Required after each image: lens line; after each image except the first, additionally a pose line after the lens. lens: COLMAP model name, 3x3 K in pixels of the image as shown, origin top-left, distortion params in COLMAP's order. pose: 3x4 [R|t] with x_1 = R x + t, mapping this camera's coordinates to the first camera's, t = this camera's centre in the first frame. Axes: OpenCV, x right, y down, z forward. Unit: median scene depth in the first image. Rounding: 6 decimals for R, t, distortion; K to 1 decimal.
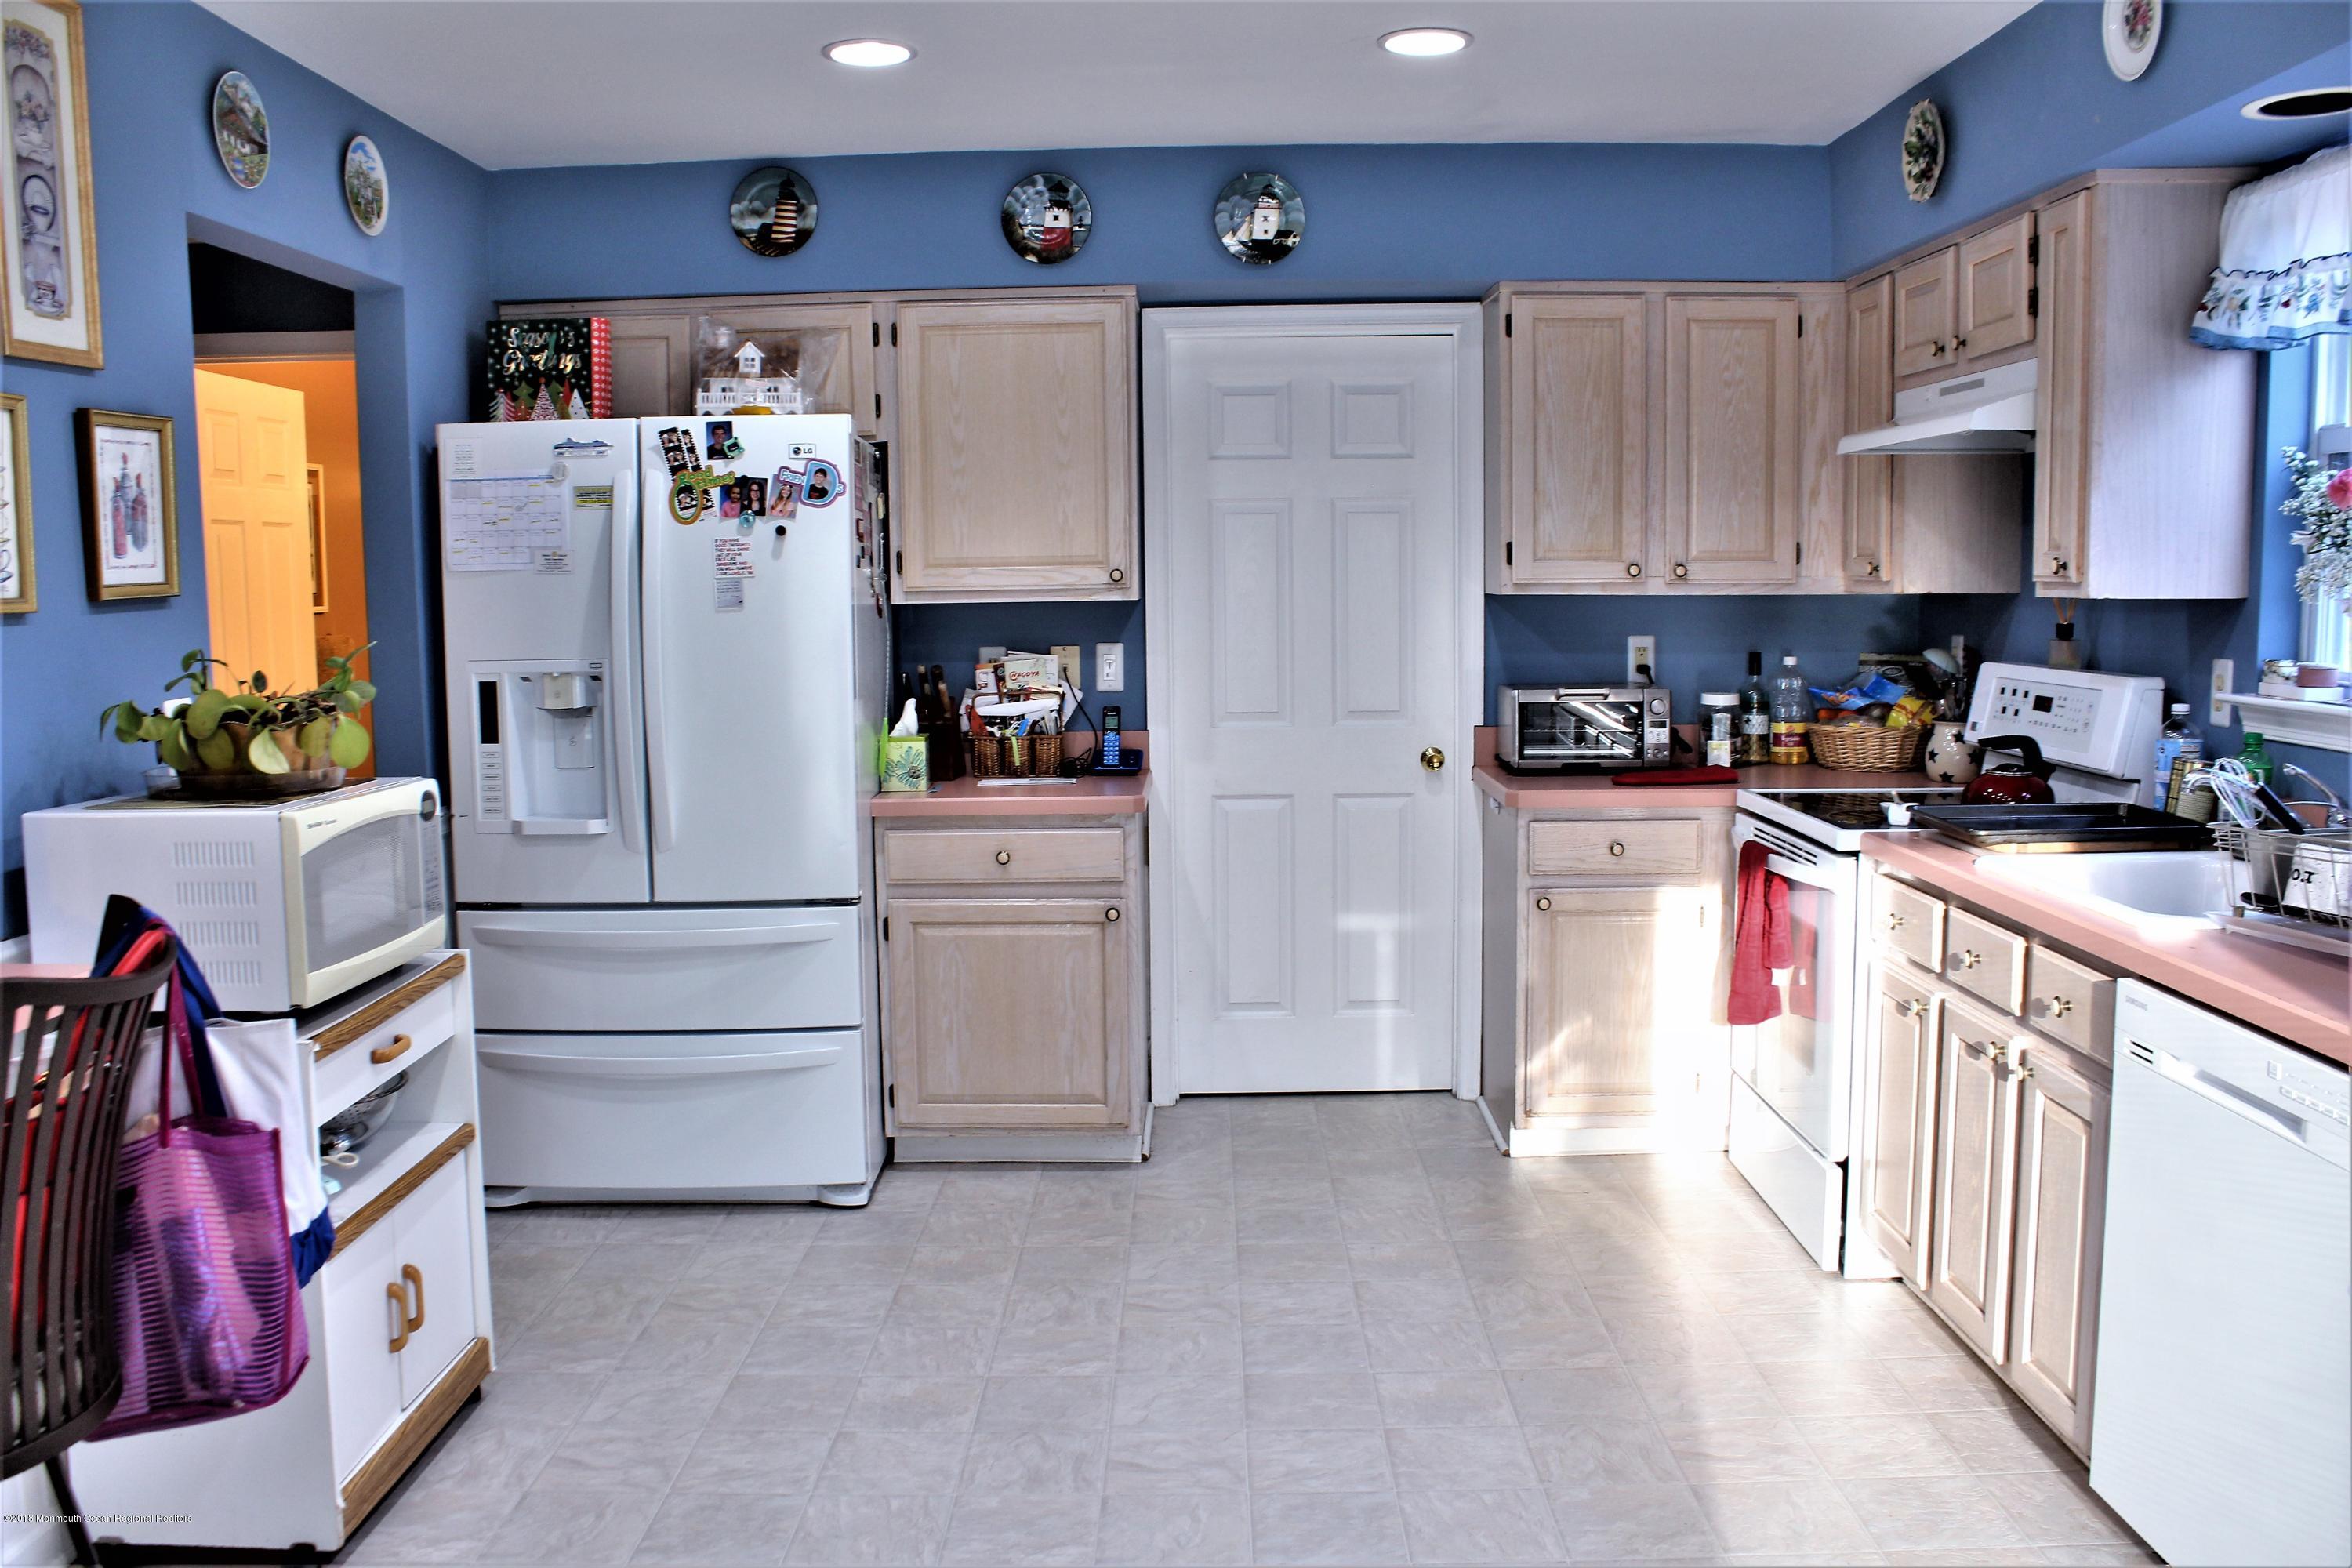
lens RADIAL K [[1969.4, 0, 1178.1], [0, 1969.4, 818.3], [0, 0, 1]] dist [-0.169183, 0.146789]
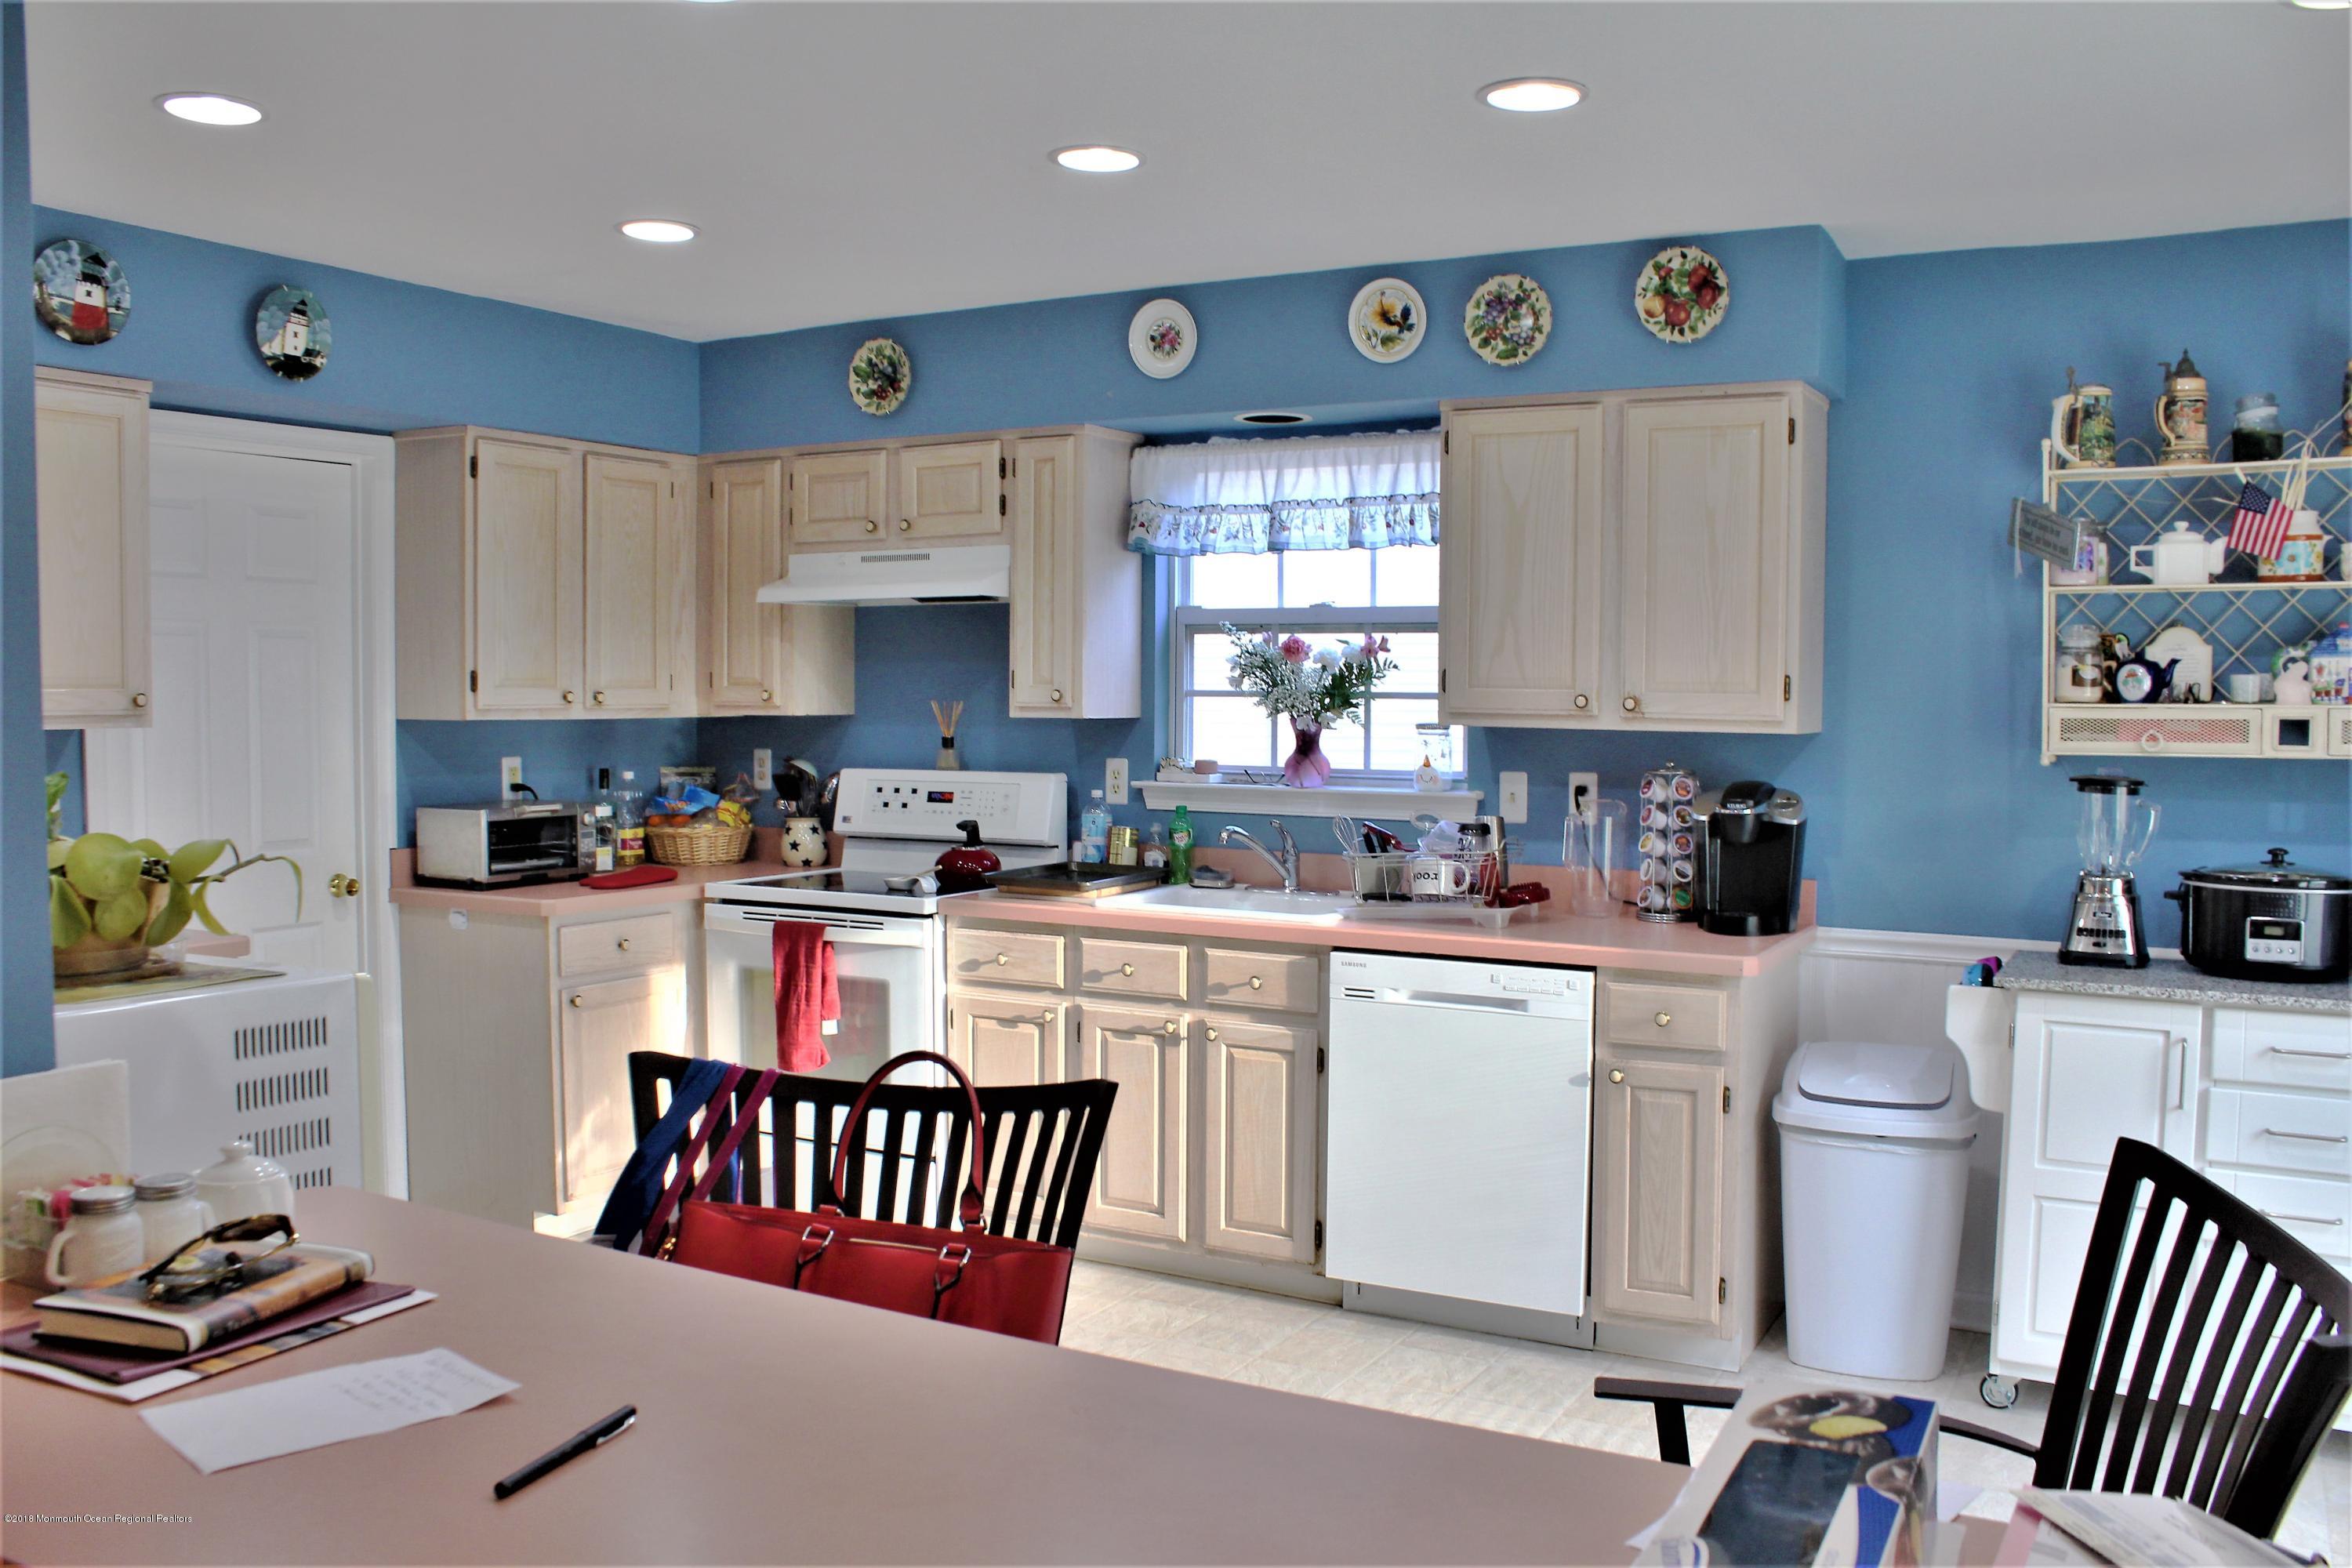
lens RADIAL K [[1969.4, 0, 1242.0], [0, 1969.4, 822.3], [0, 0, 1]] dist [-0.169183, 0.146789]
pose [[0.465846, -0.042294, 0.883855, -0.586139], [0.097027, 0.995276, -0.003513, -0.015674], [-0.879530, 0.087394, 0.467748, 0.158657]]
